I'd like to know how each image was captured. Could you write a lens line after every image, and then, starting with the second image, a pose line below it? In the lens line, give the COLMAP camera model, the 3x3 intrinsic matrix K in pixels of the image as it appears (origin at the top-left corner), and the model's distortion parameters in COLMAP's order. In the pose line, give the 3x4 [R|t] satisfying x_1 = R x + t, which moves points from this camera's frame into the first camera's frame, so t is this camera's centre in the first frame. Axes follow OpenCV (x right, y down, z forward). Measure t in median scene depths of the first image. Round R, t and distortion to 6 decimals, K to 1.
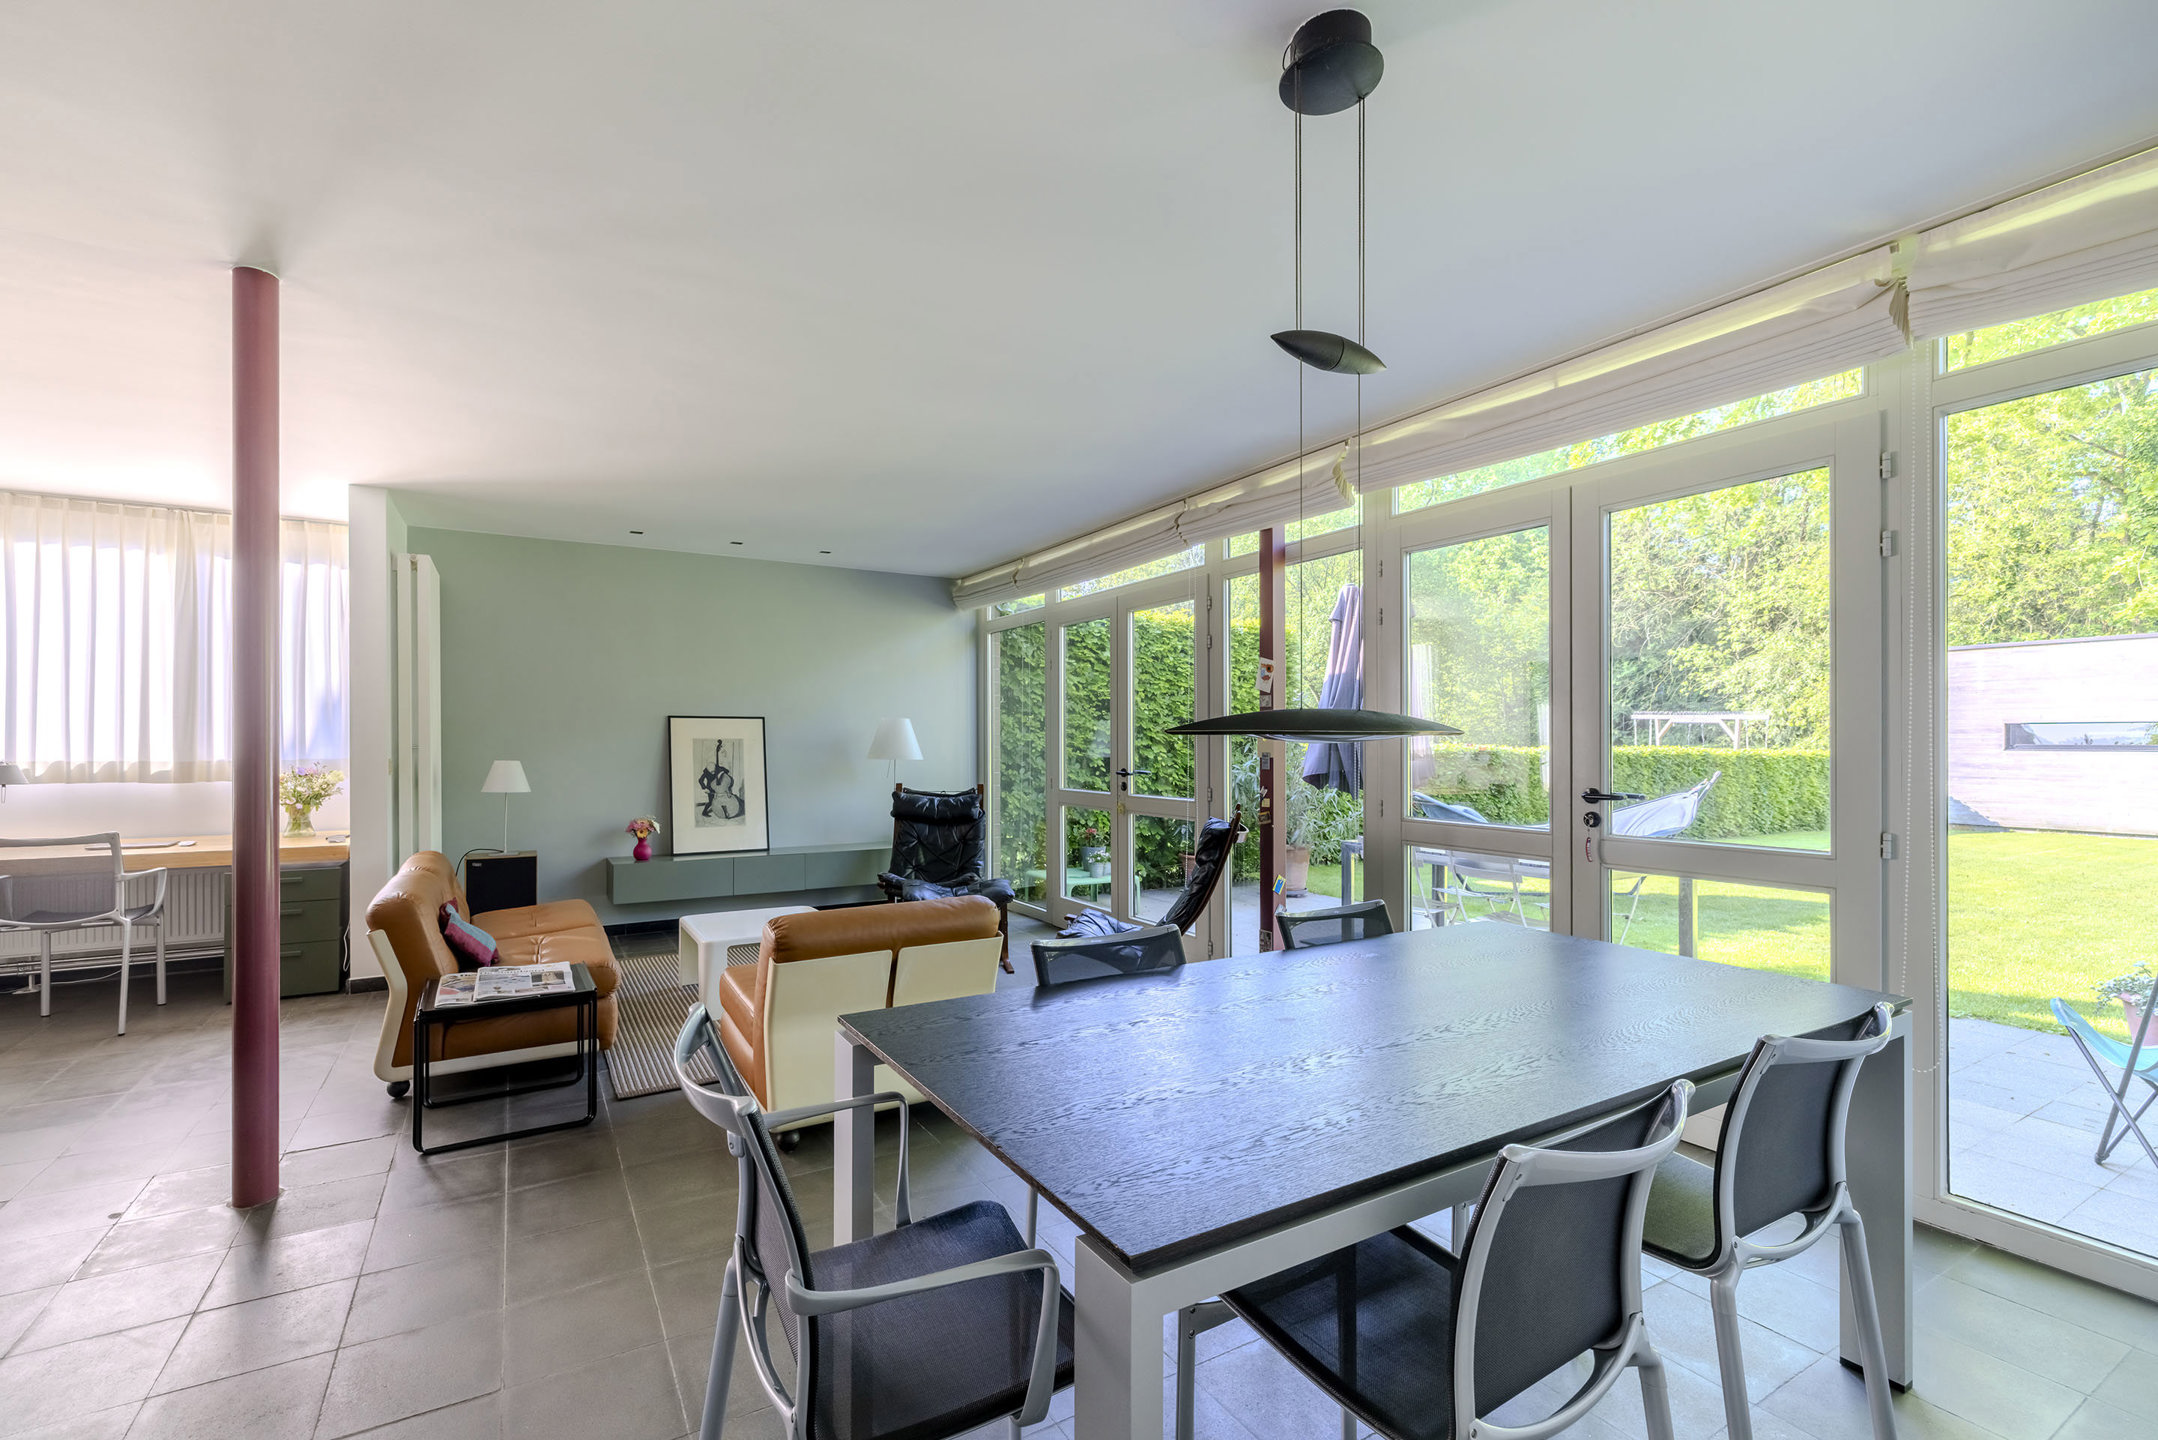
lens RADIAL K [[894.6, 0, 1074.8], [0, 894.6, 738.0], [0, 0, 1]] dist [-0.000060, -0.000334]
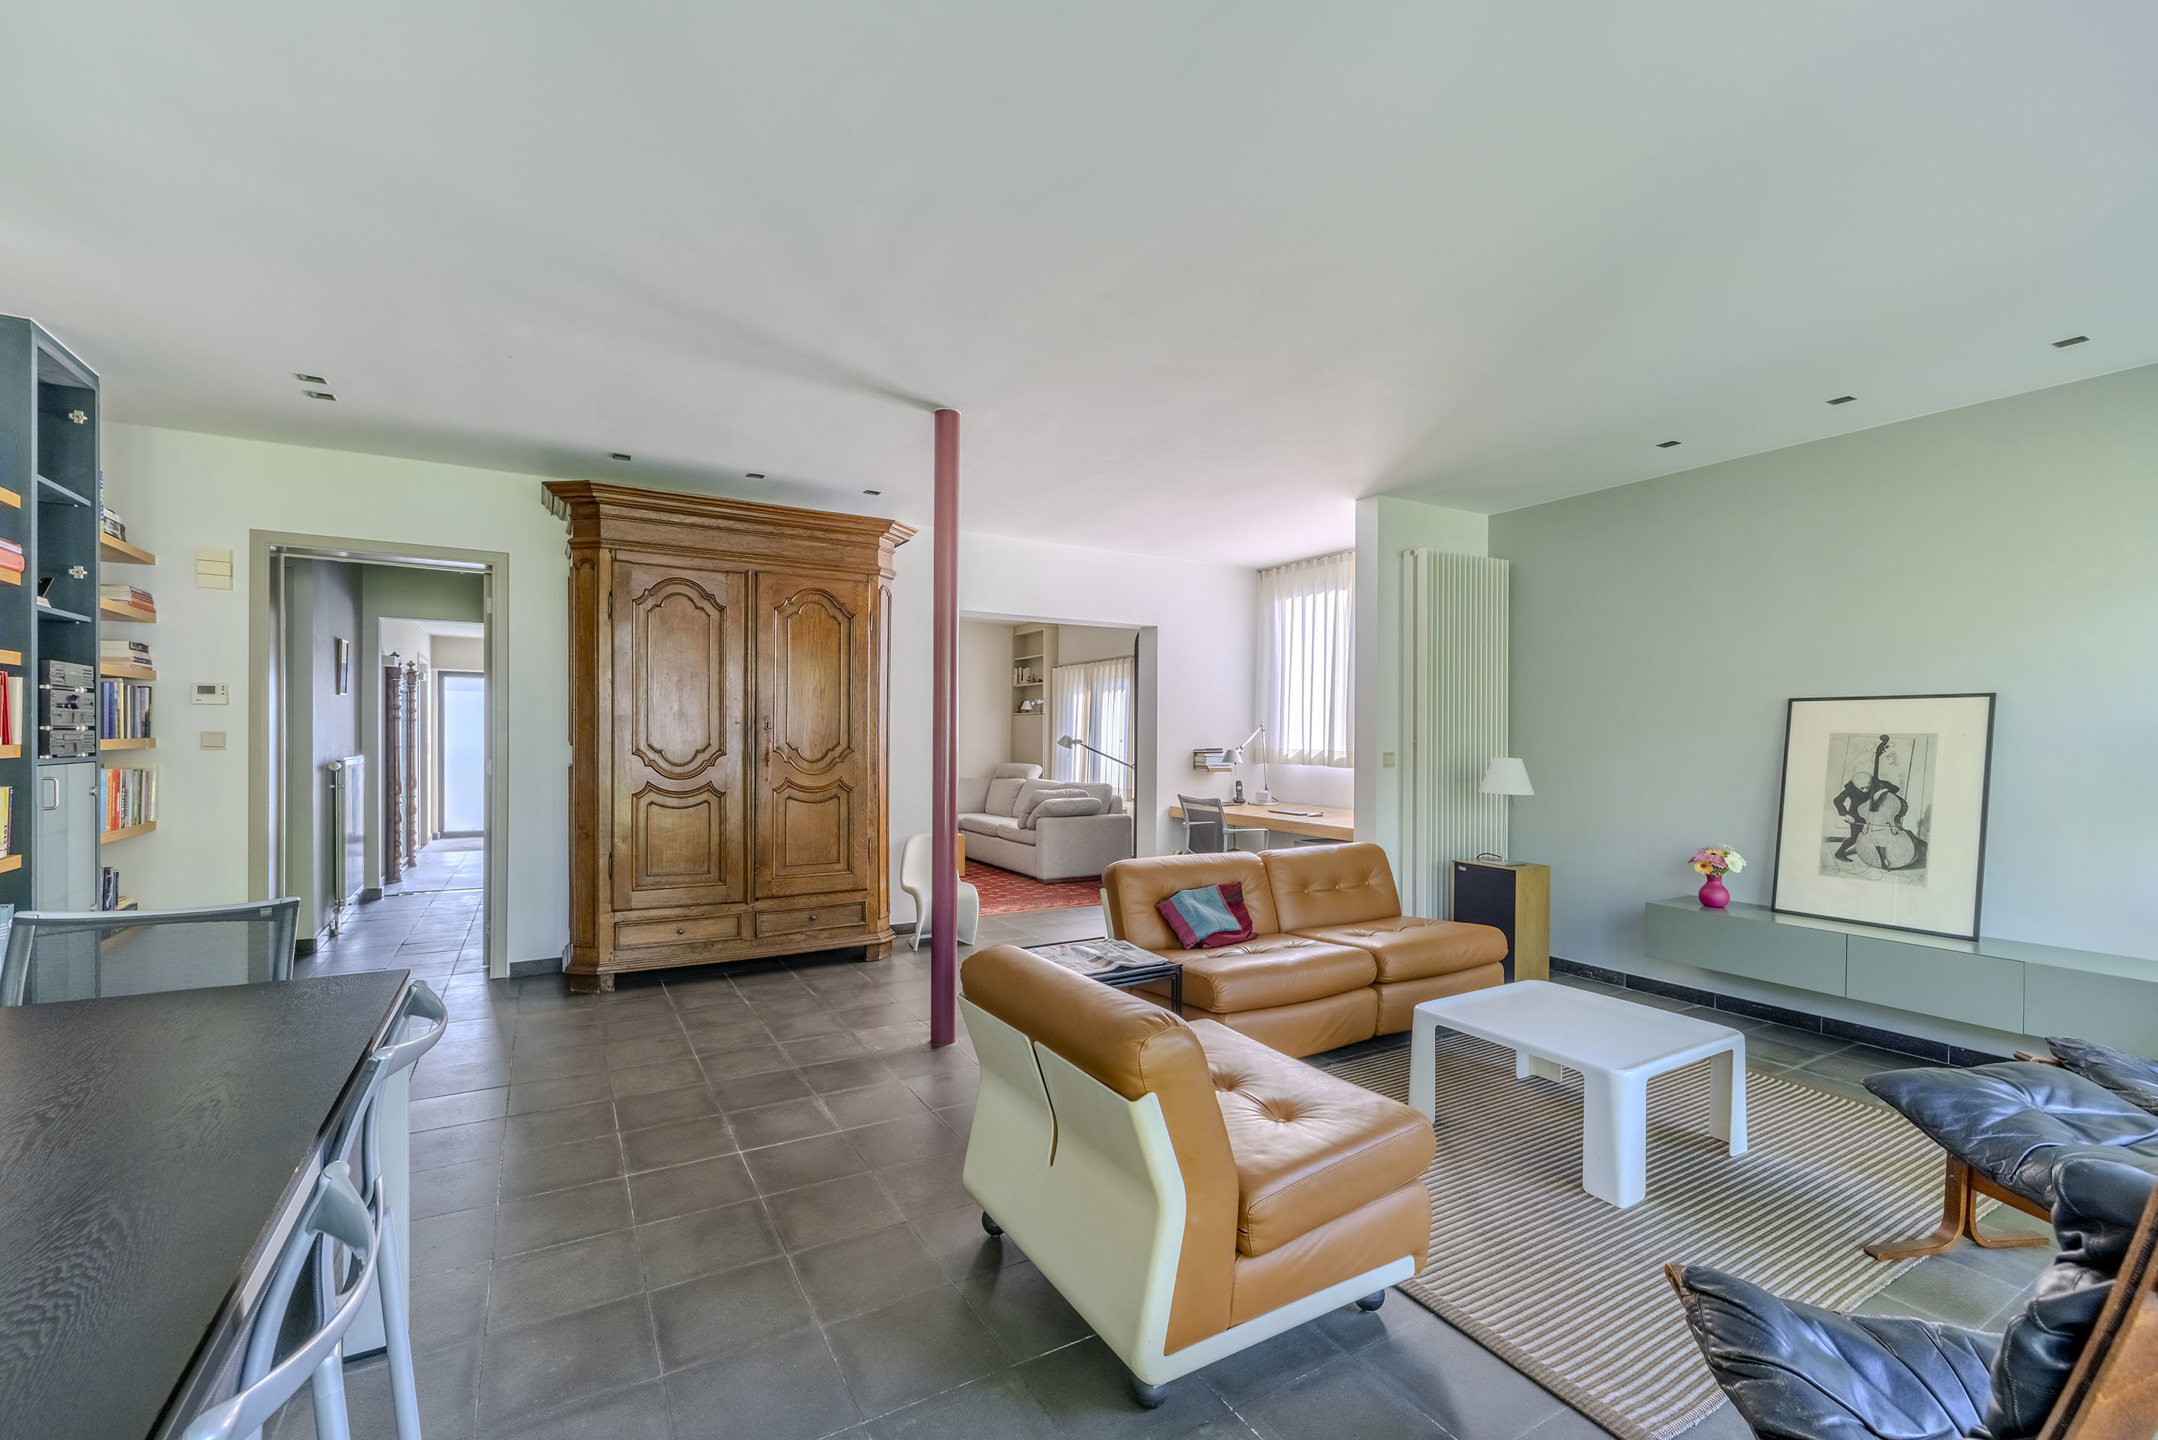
lens RADIAL K [[894.6, 0, 1044.0], [0, 894.6, 732.8], [0, 0, 1]] dist [-0.000060, -0.000334]
pose [[-0.049717, -0.004255, -0.998754, 0.223632], [-0.001972, 0.999989, -0.004162, 0.003916], [0.998761, 0.001762, -0.049724, 0.473353]]
